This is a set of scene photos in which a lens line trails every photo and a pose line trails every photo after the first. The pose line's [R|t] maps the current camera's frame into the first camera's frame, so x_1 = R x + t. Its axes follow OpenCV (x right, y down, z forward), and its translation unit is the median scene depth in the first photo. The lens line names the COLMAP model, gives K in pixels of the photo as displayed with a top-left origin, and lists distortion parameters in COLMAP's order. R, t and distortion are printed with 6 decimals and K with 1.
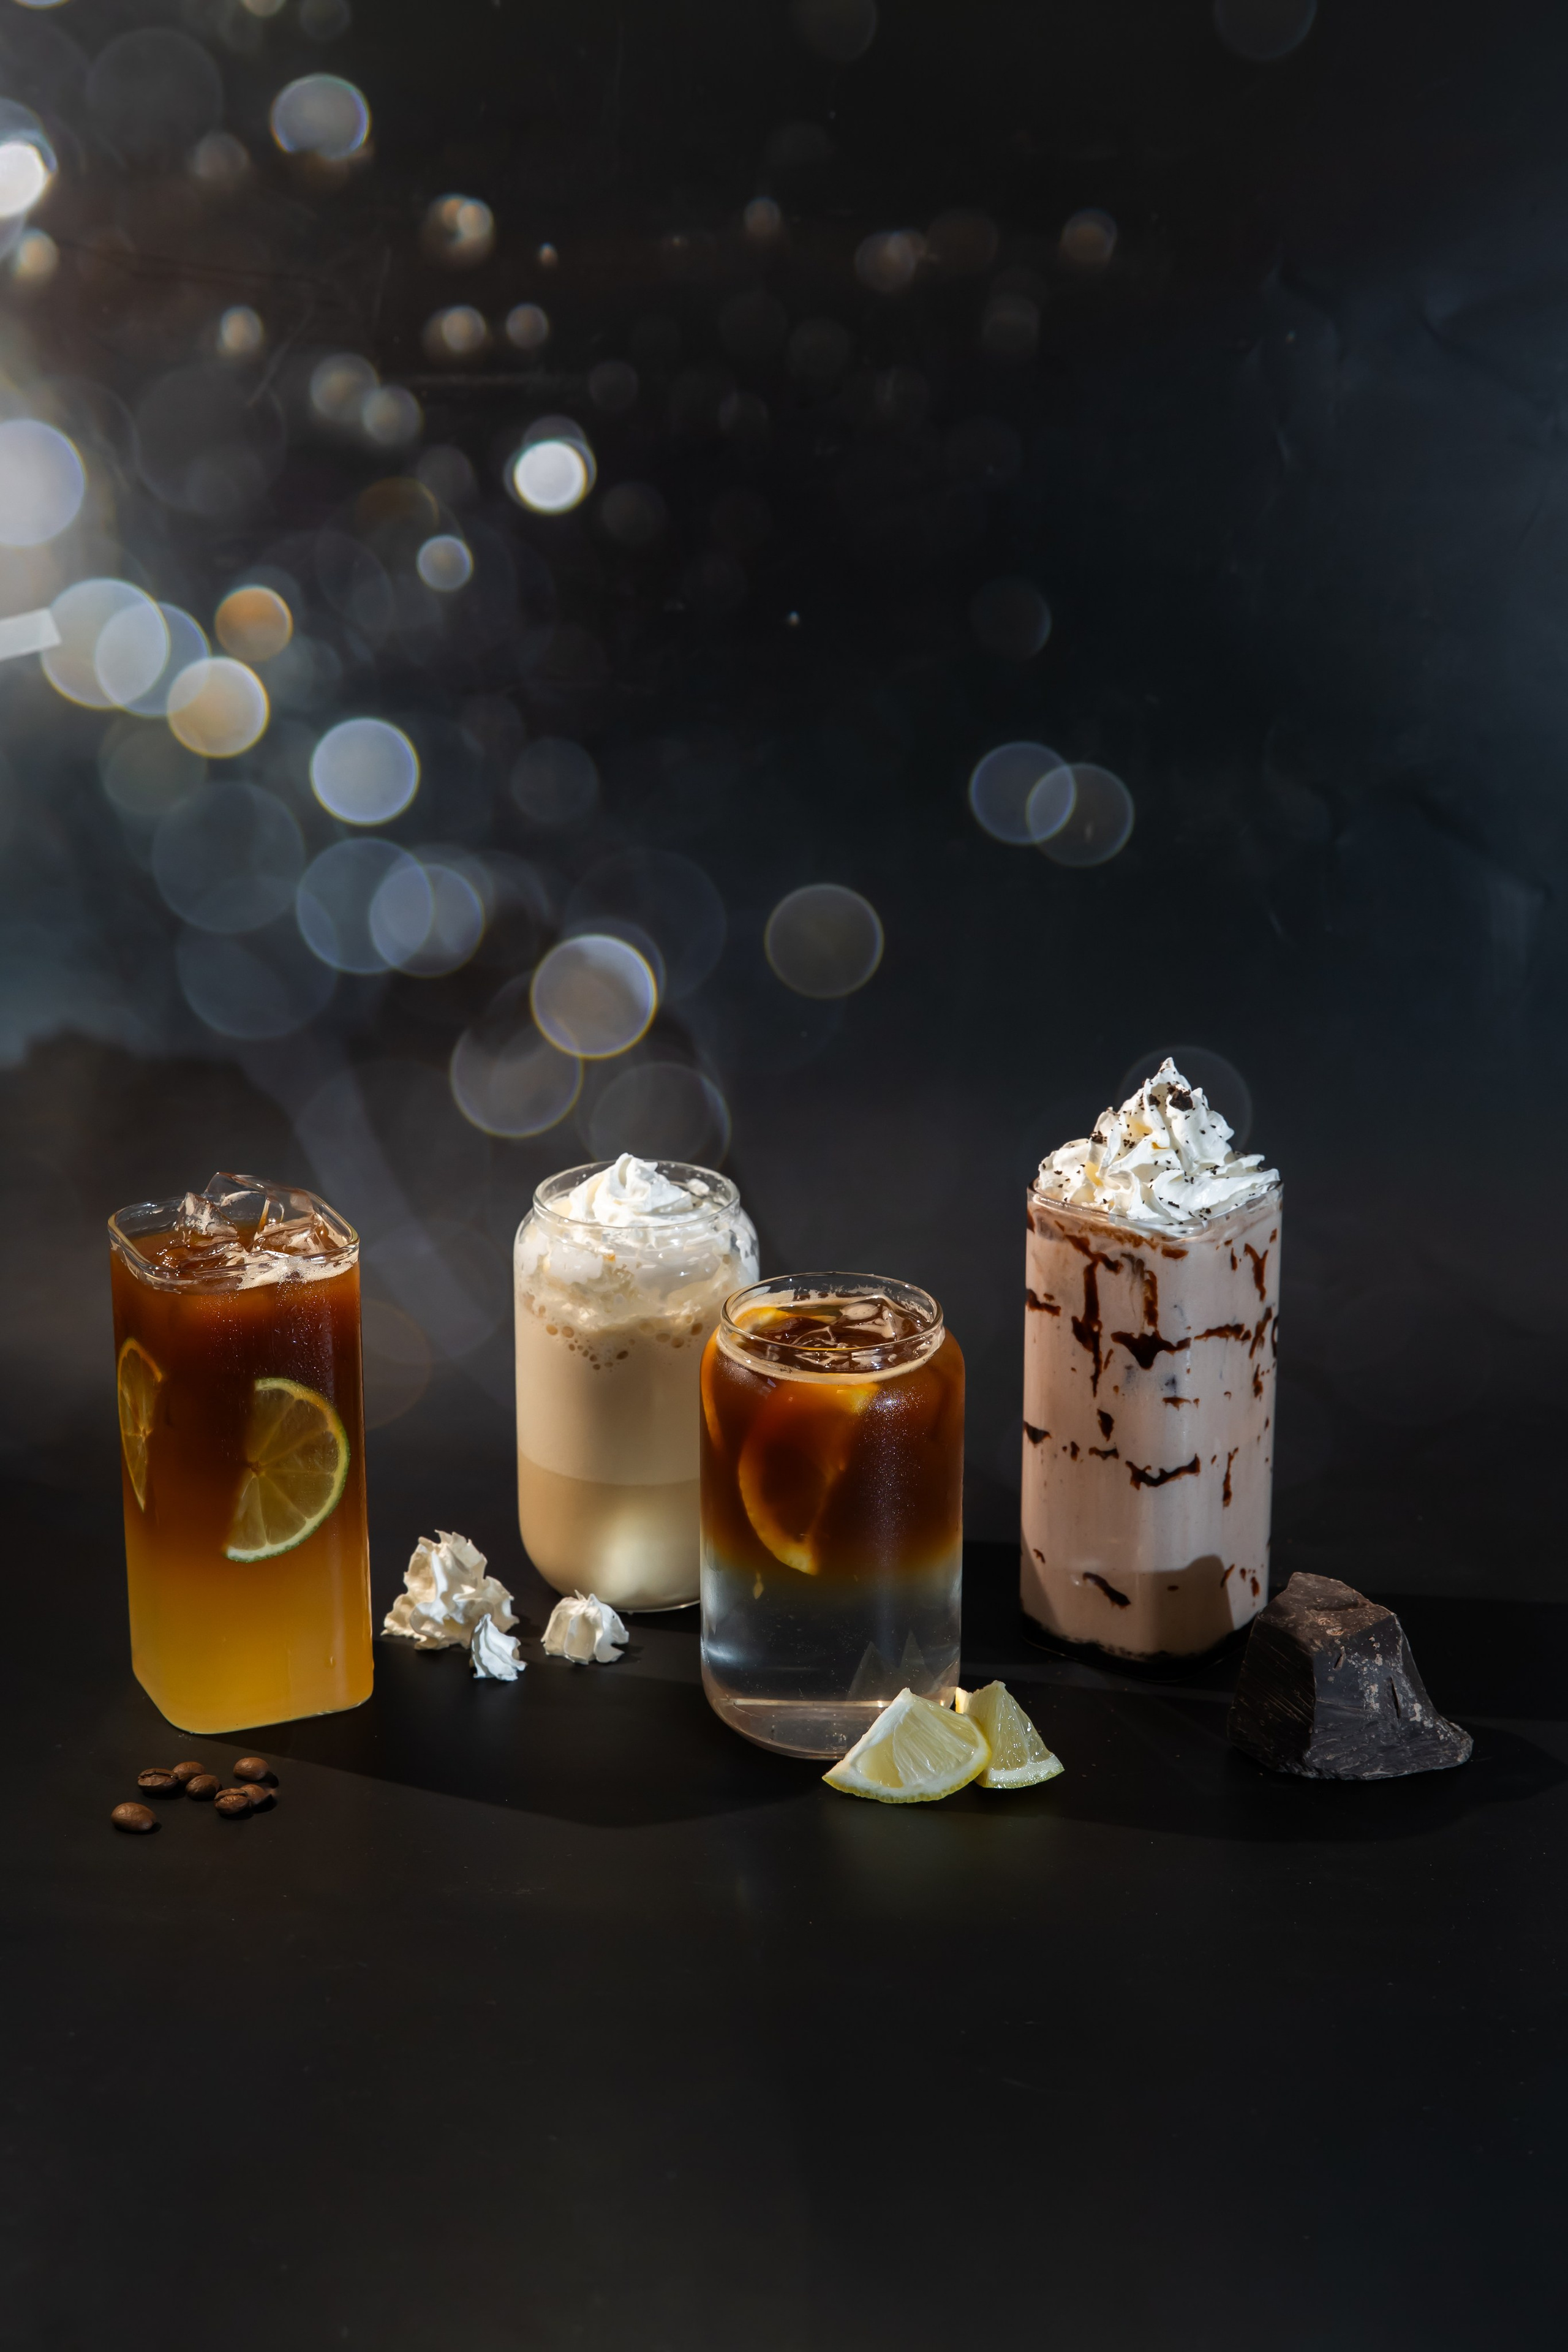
lens RADIAL K [[4109.6, 0, 762.8], [0, 4109.6, 1270.0], [0, 0, 1]] dist [0.030874, 0.000000]
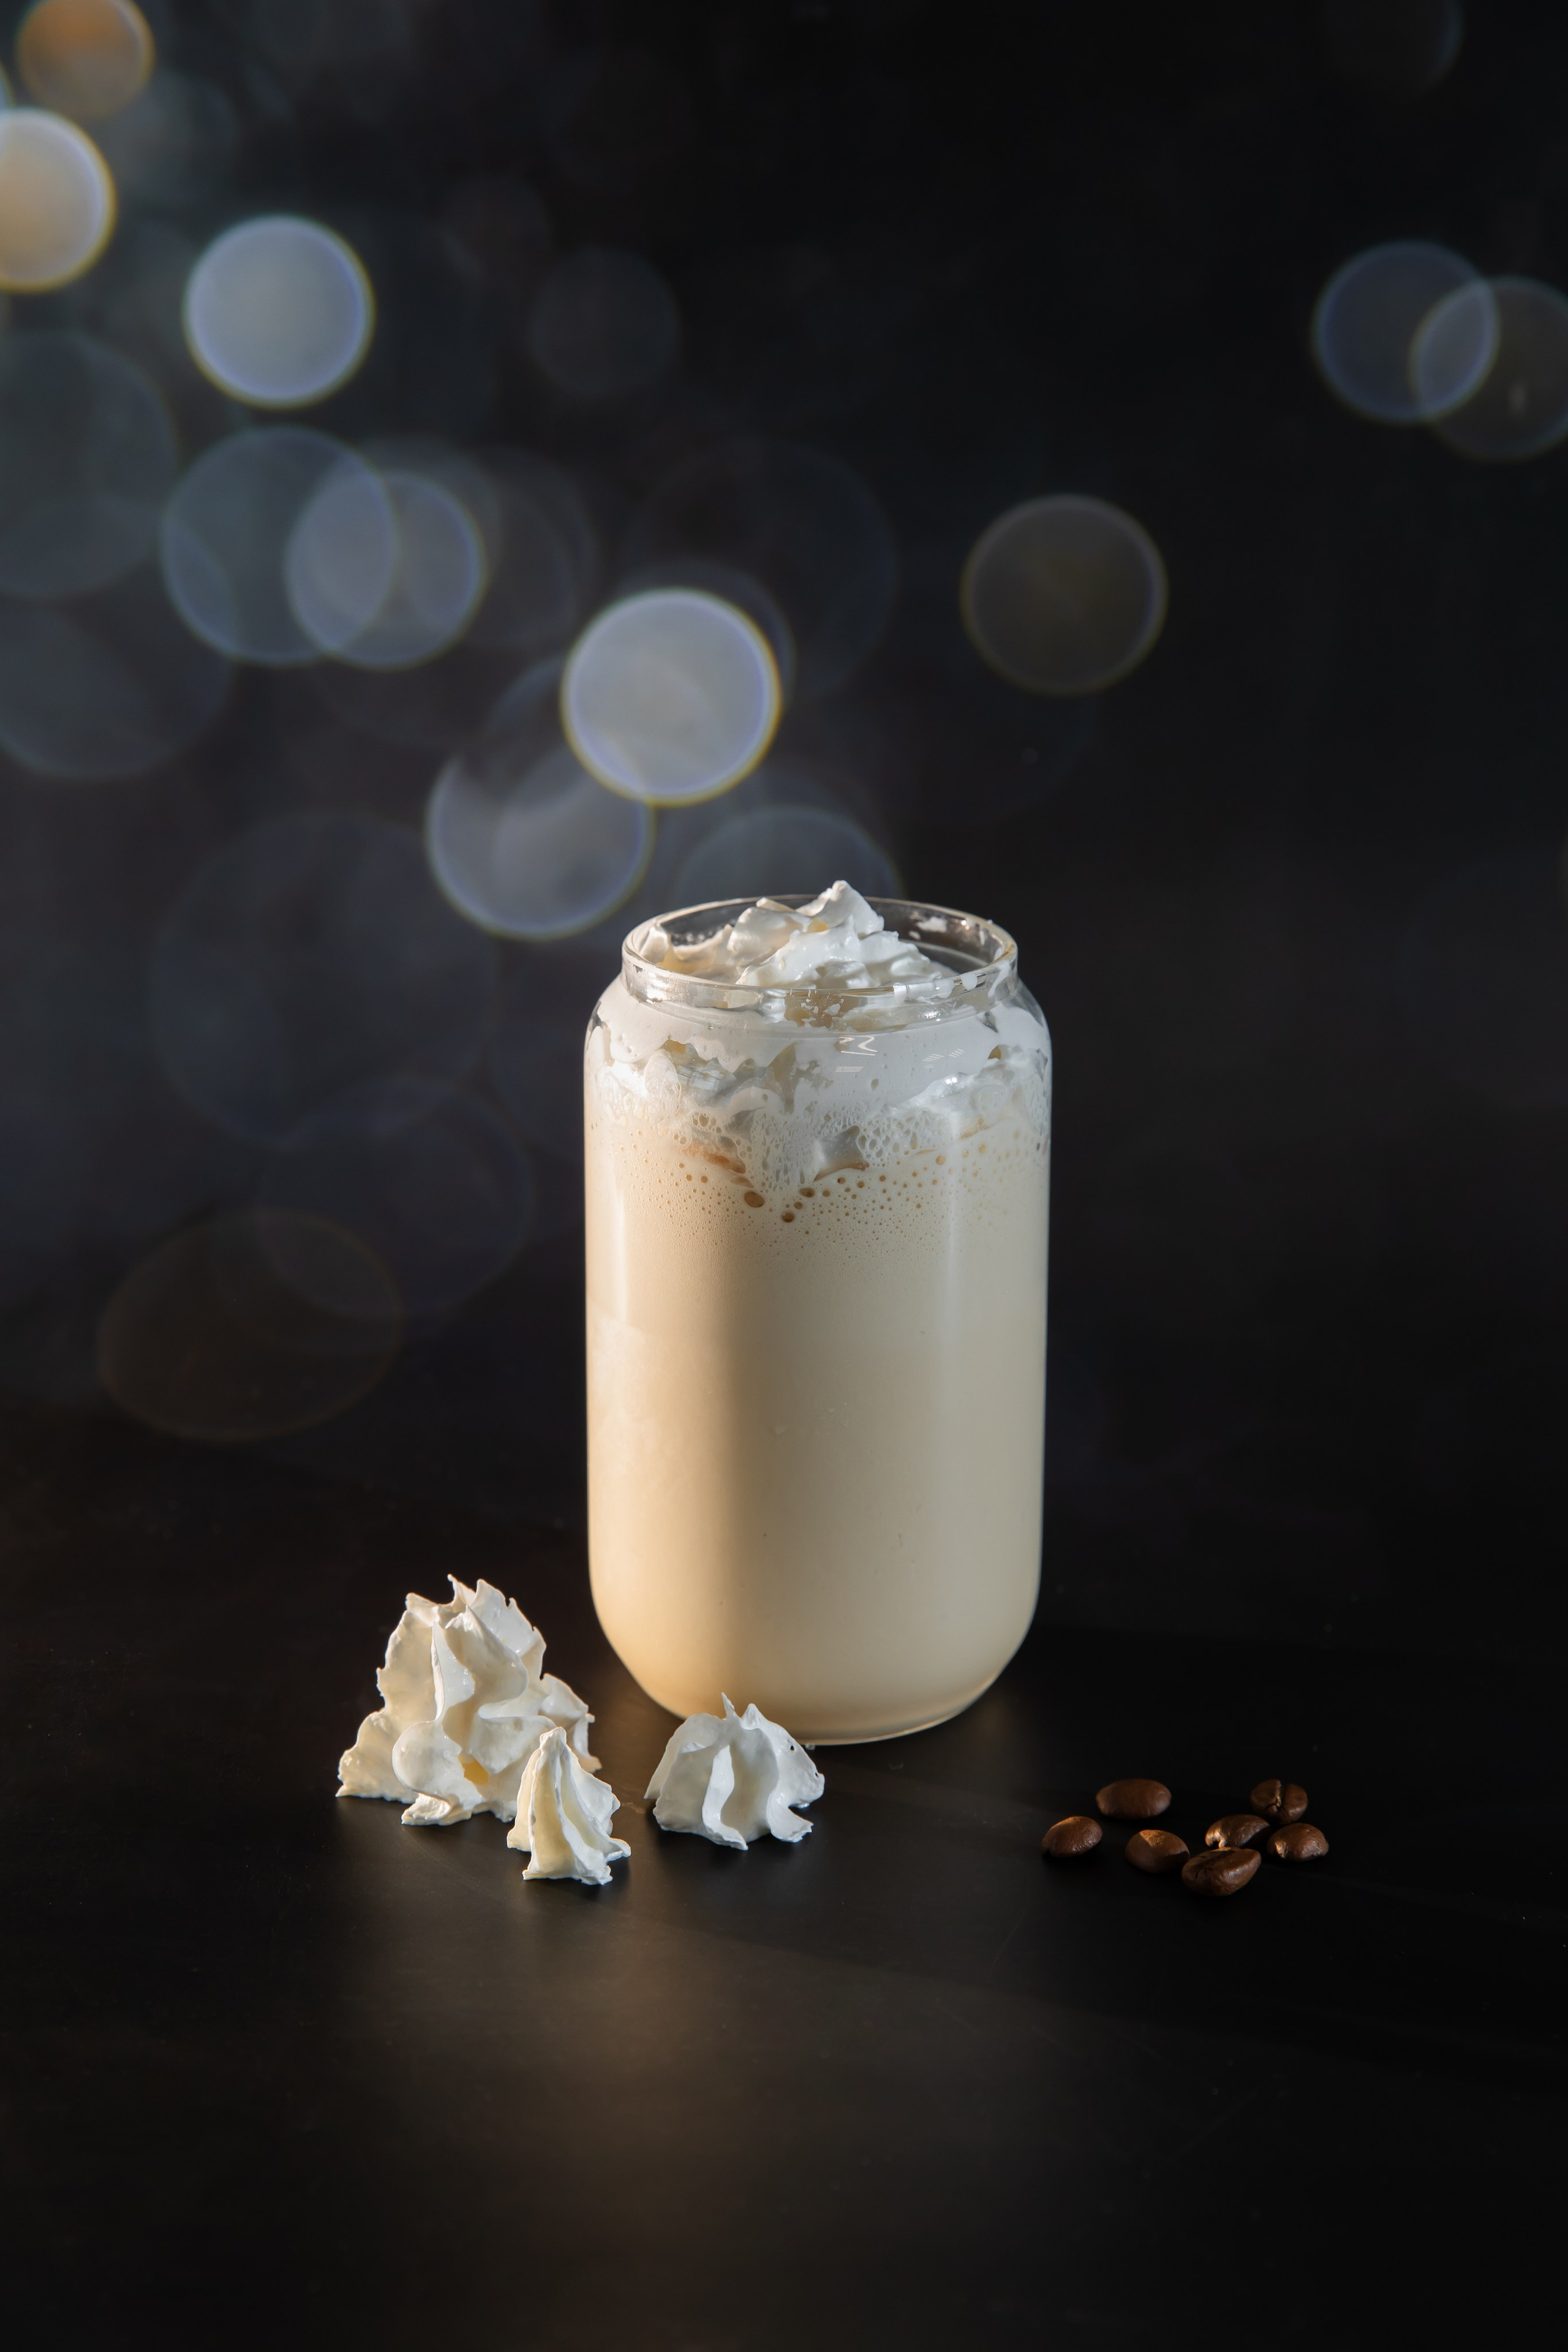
lens RADIAL K [[4109.6, 0, 831.4], [0, 4109.6, 1211.4], [0, 0, 1]] dist [0.030874, 0.000000]
pose [[0.998993, -0.010745, 0.043553, -0.045648], [0.012902, 0.998688, -0.049556, 0.037317], [-0.042964, 0.050068, 0.997821, 0.424155]]
